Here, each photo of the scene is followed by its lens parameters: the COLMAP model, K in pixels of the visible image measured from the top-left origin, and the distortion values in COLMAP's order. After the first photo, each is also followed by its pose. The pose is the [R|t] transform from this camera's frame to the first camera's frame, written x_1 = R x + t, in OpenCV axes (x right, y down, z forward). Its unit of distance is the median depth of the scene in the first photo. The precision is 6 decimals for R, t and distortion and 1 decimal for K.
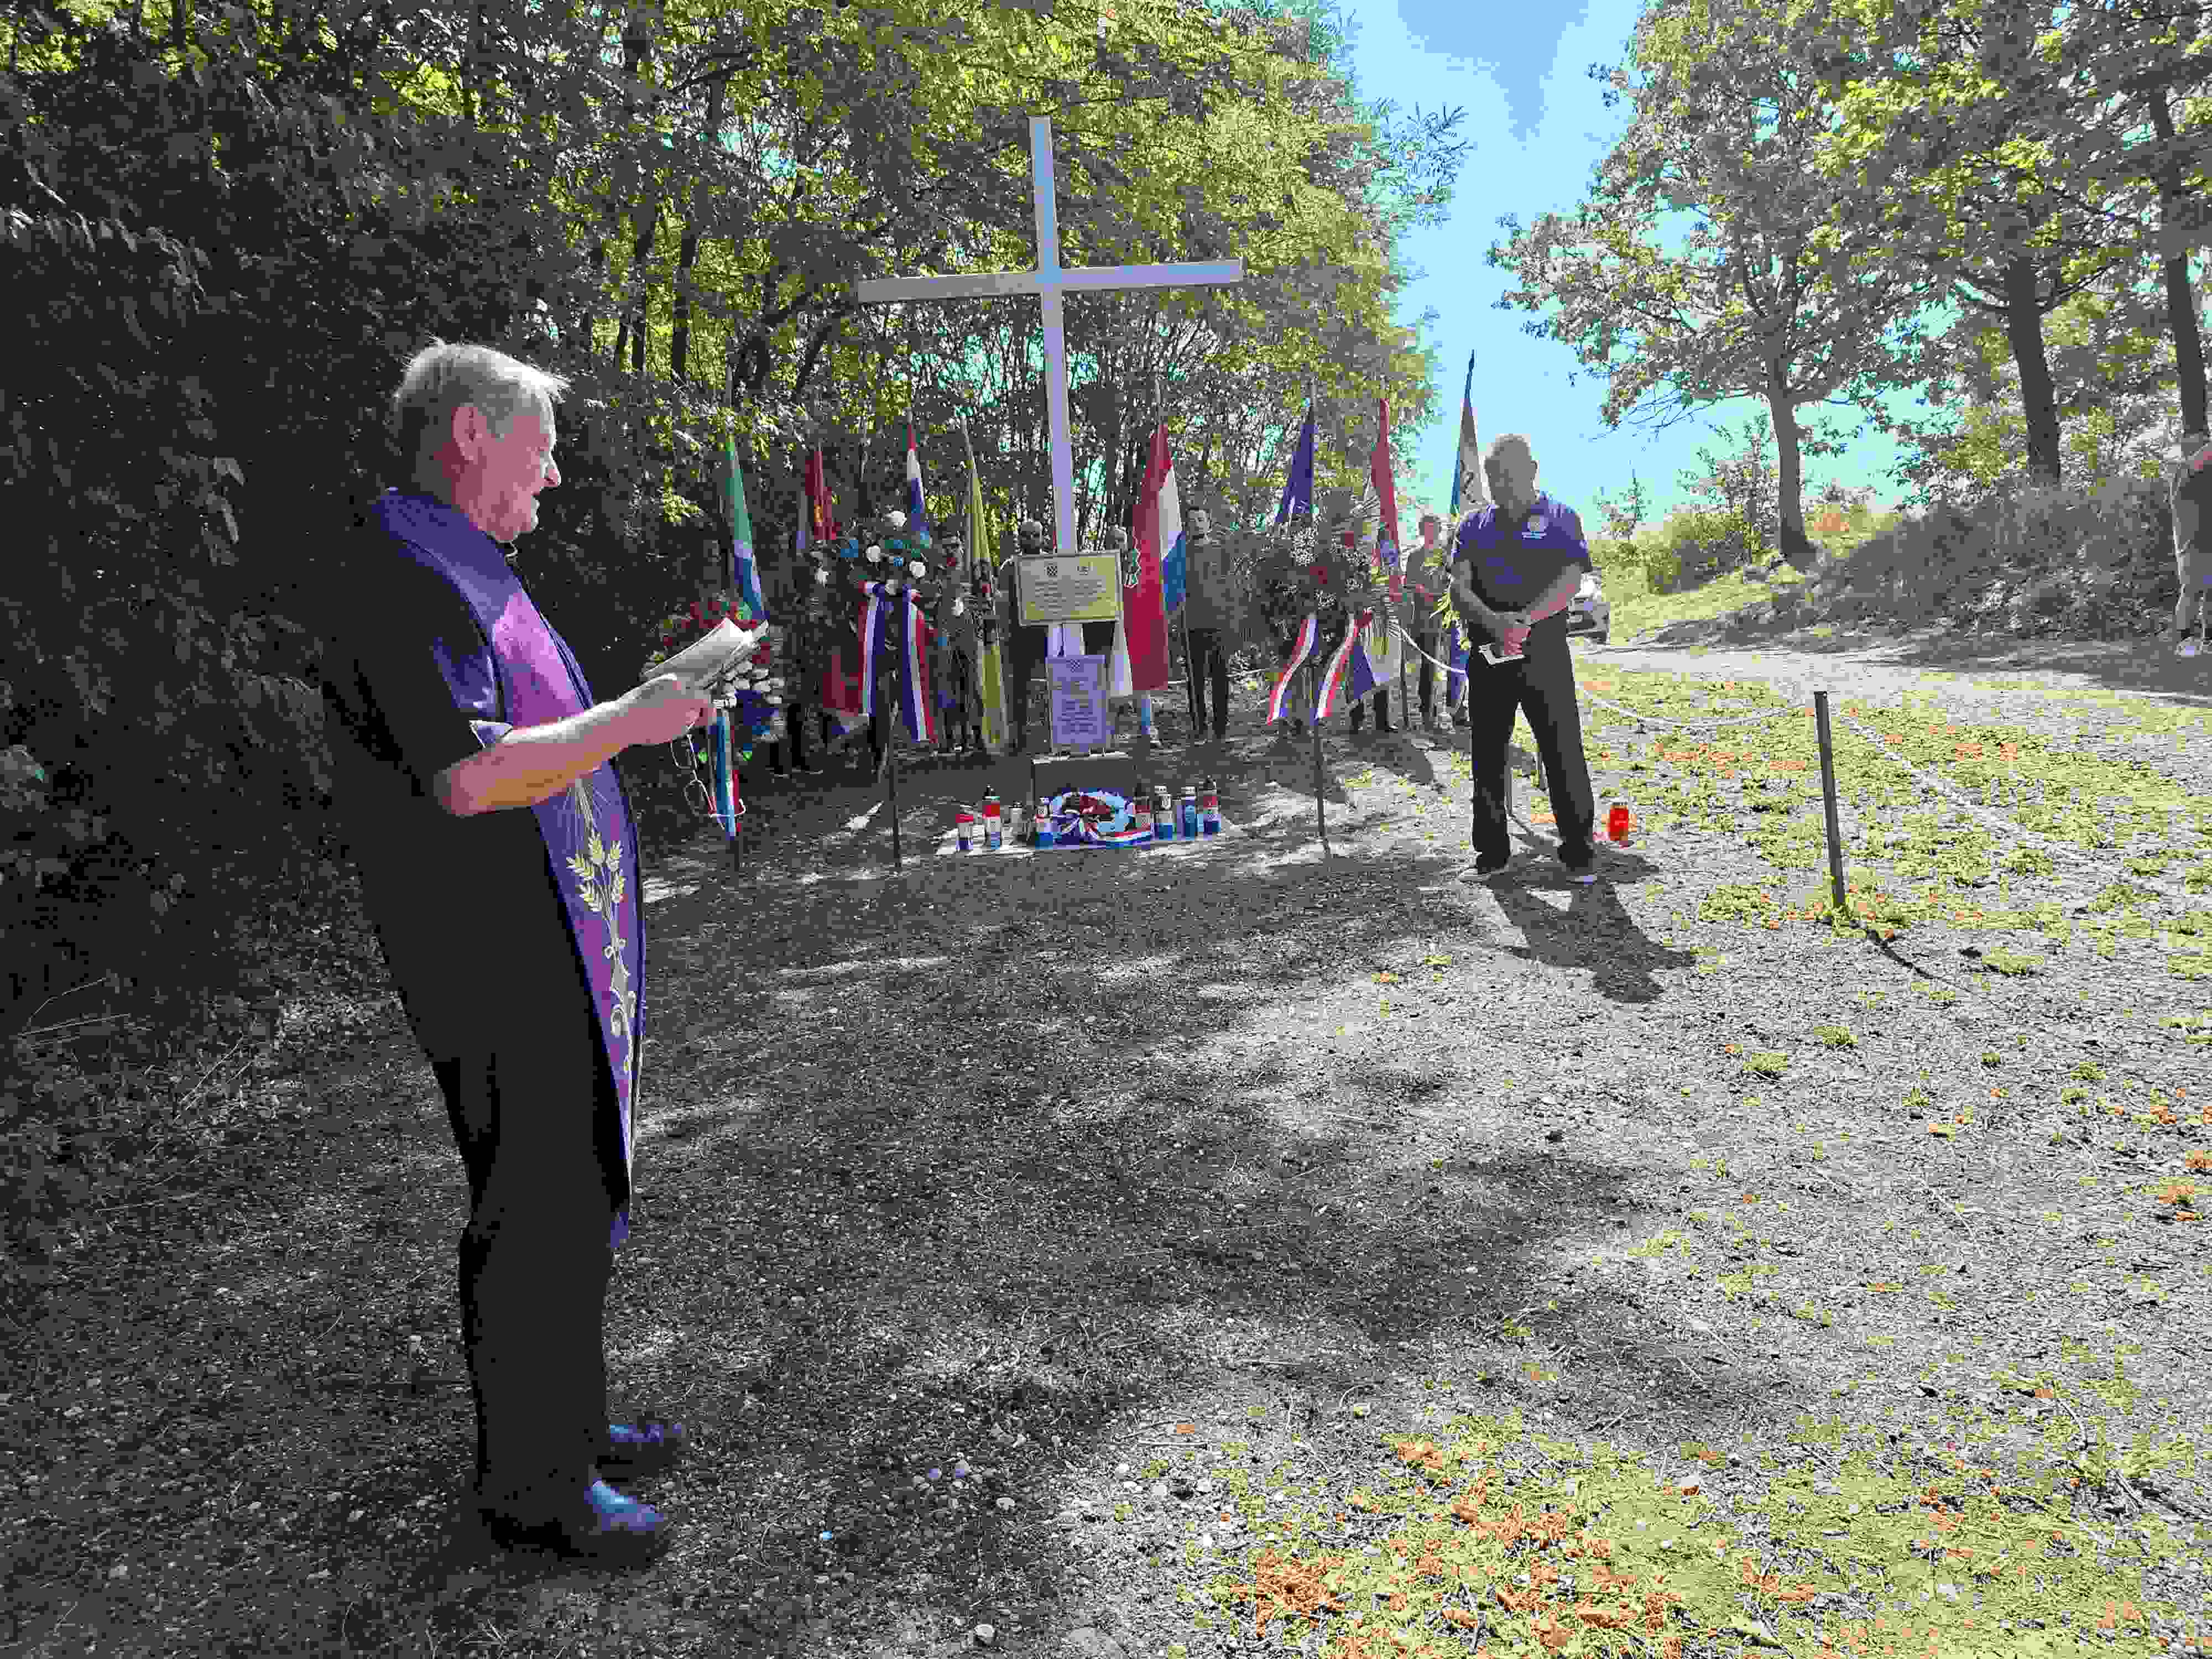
lens RADIAL K [[1512.0, 0, 1096.5], [0, 1512.0, 869.8], [0, 0, 1]] dist [0.035492, -0.065545]
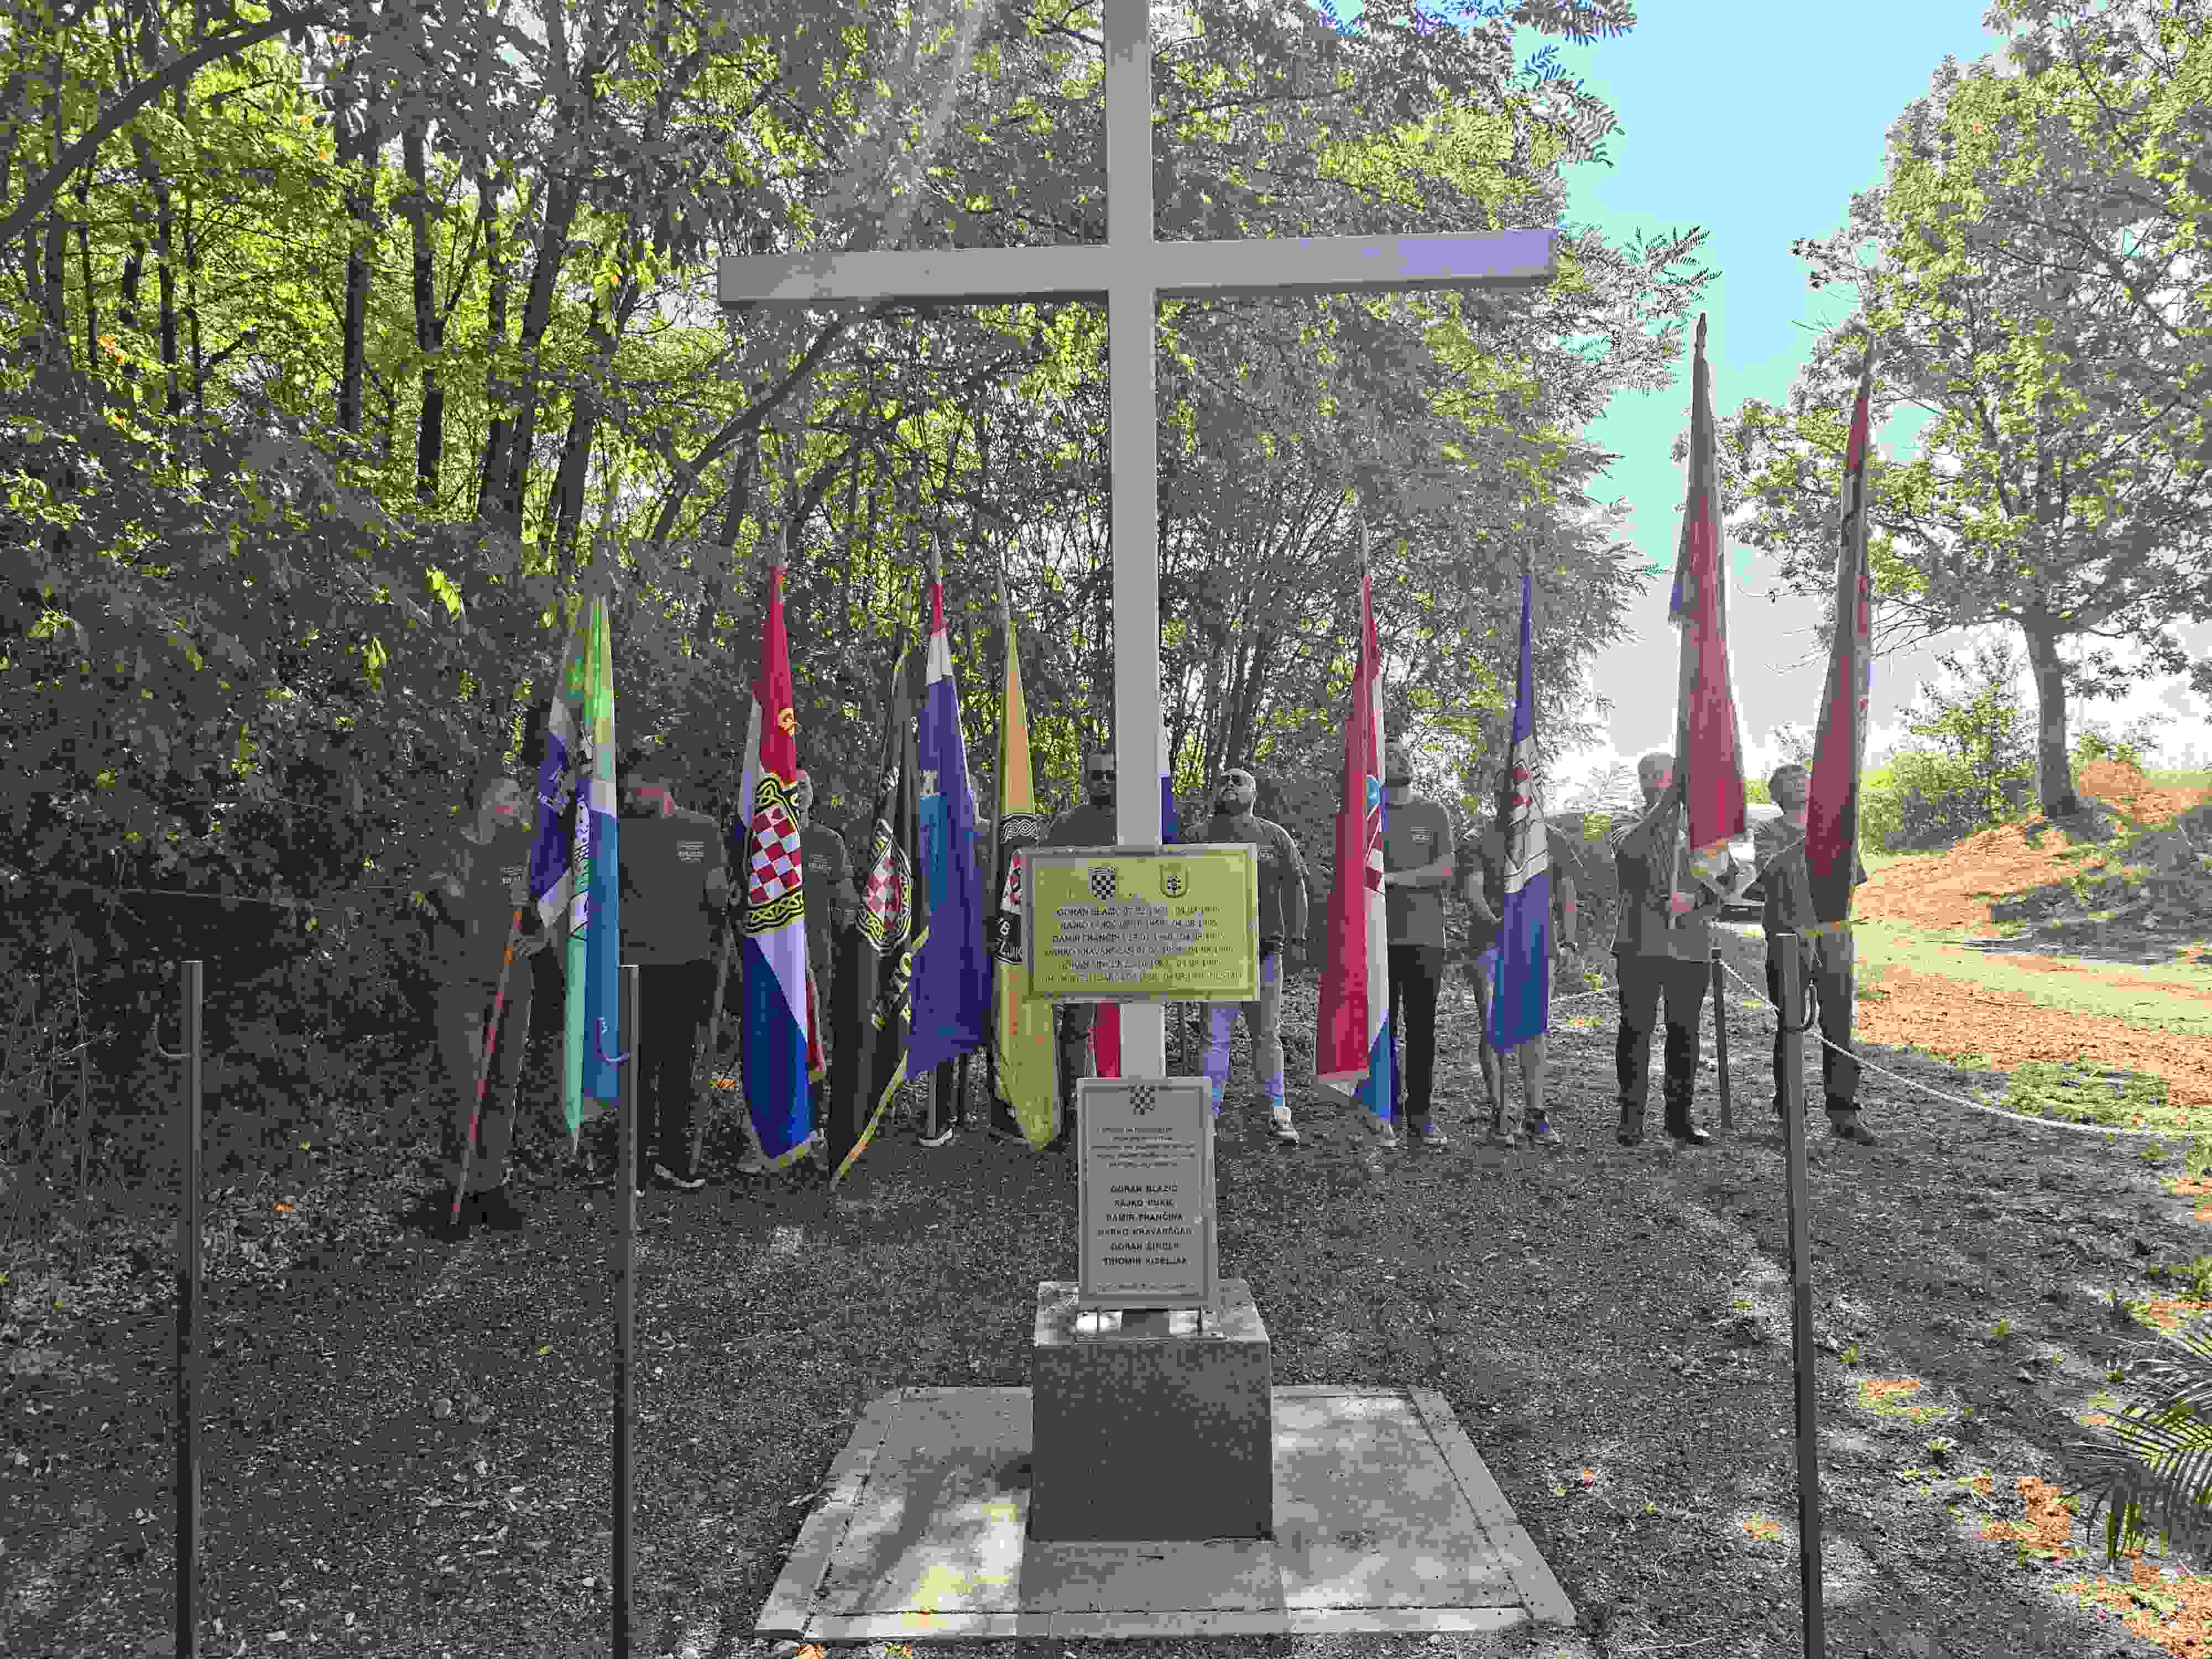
lens RADIAL K [[1543.9, 0, 1114.1], [0, 1543.9, 835.0], [0, 0, 1]] dist [0.045508, -0.047763]
pose [[0.997970, 0.045568, -0.044496, -0.002392], [-0.051986, 0.986422, -0.155784, -0.048780], [0.036794, 0.157781, 0.986788, 0.190818]]
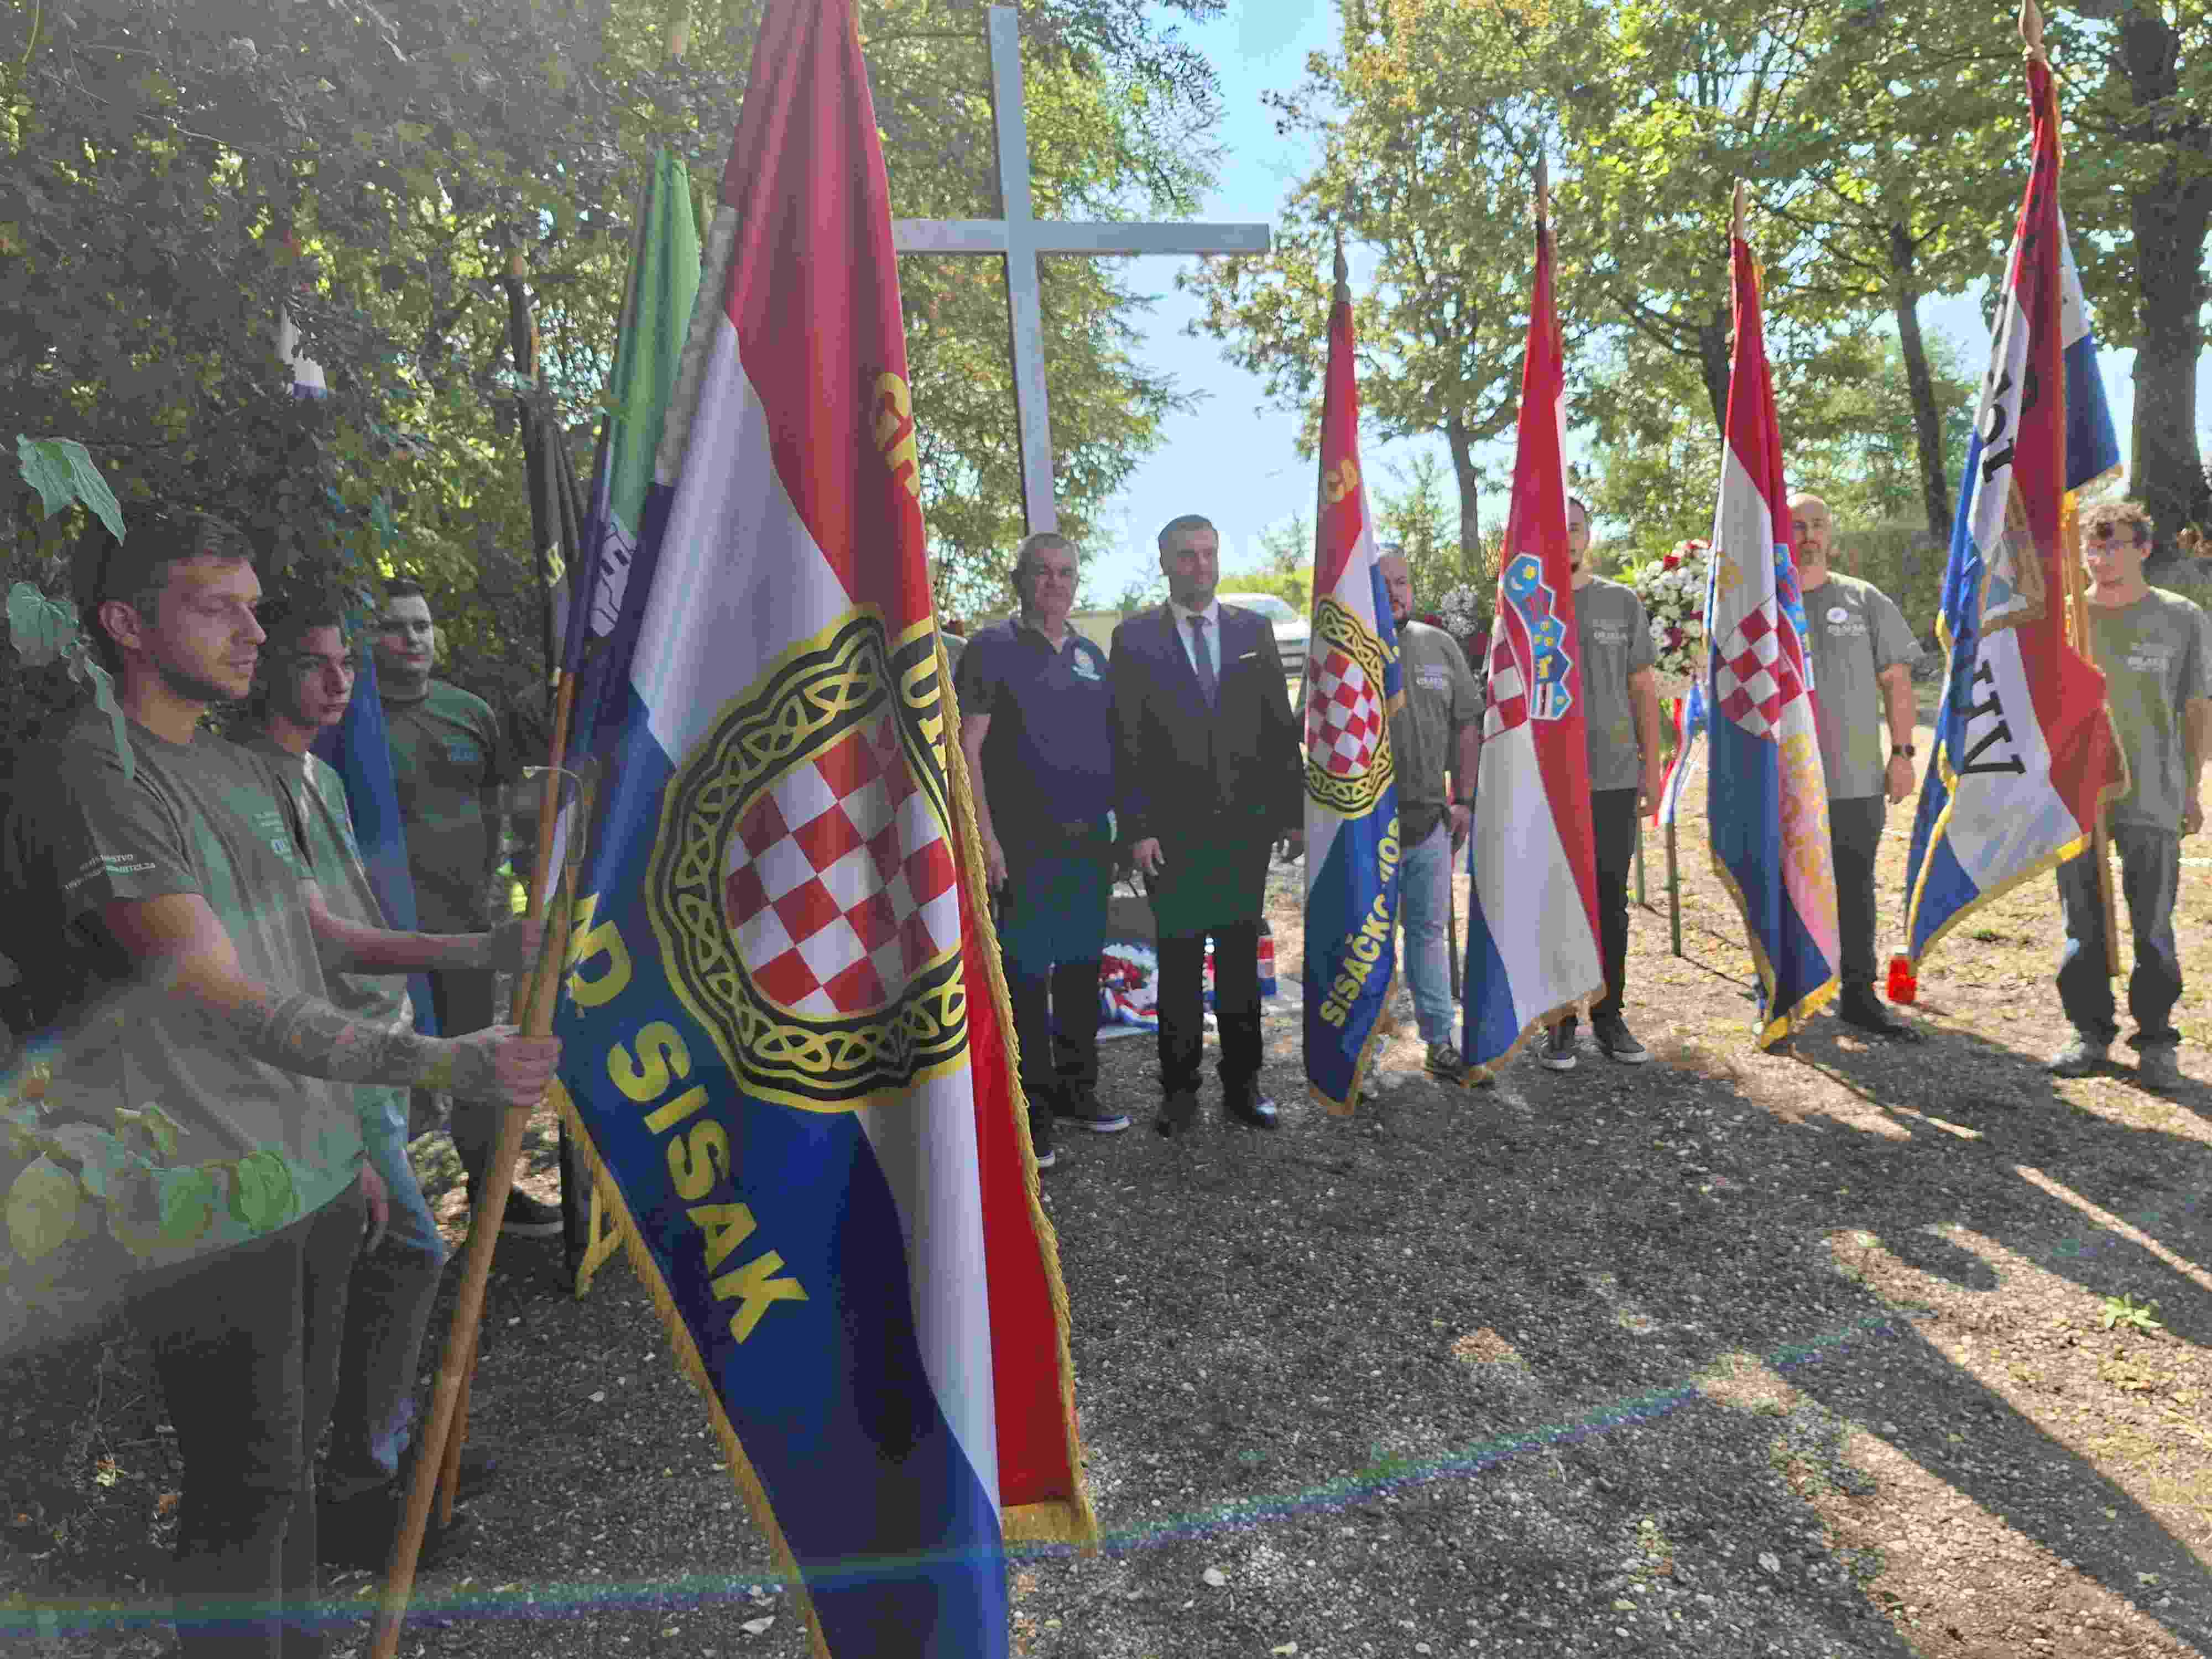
lens RADIAL K [[1543.9, 0, 1114.1], [0, 1543.9, 835.0], [0, 0, 1]] dist [0.045508, -0.047763]
pose [[0.959750, -0.042696, 0.277590, -0.067830], [0.054951, 0.997821, -0.036517, -0.026590], [-0.275426, 0.050301, 0.960005, 0.104164]]
